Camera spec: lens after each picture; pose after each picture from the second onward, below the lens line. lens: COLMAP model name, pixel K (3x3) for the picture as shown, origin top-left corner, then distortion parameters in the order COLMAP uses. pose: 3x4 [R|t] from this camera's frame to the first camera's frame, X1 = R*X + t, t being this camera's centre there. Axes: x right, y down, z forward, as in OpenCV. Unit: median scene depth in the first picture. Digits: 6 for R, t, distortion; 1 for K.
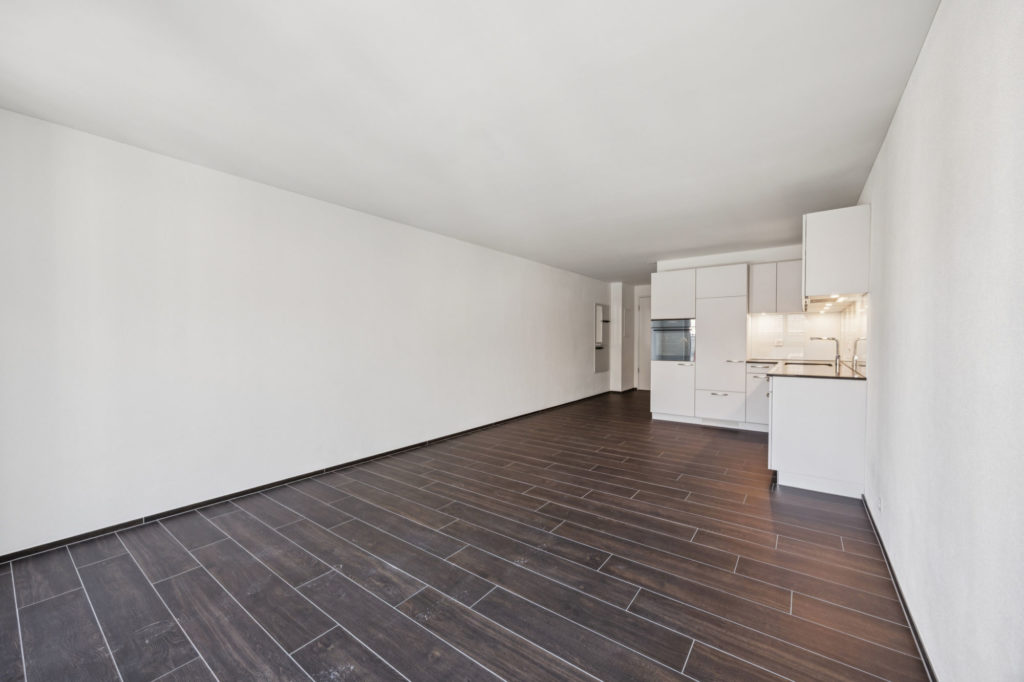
lens RADIAL K [[391.3, 0, 512.0], [0, 391.3, 341.0], [0, 0, 1]] dist [-0.000132, 0.000003]
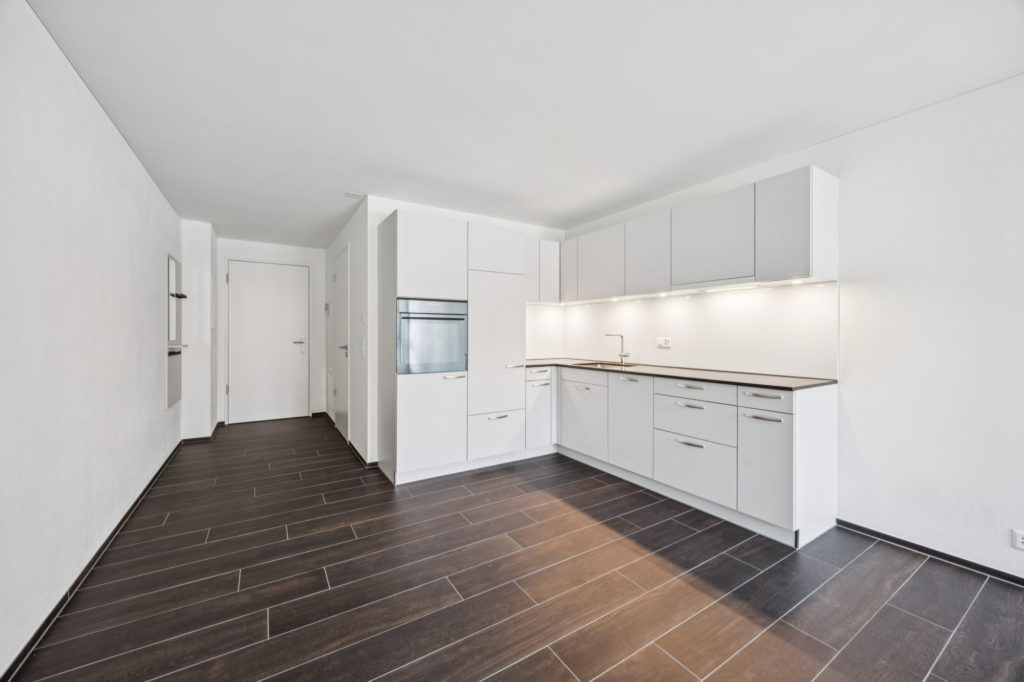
lens RADIAL K [[391.3, 0, 512.0], [0, 391.3, 341.0], [0, 0, 1]] dist [-0.000132, 0.000003]
pose [[0.364563, -0.006095, 0.931159, -0.086422], [-0.000739, 0.999976, 0.006835, 0.000933], [-0.931178, -0.003180, 0.364550, 0.711118]]
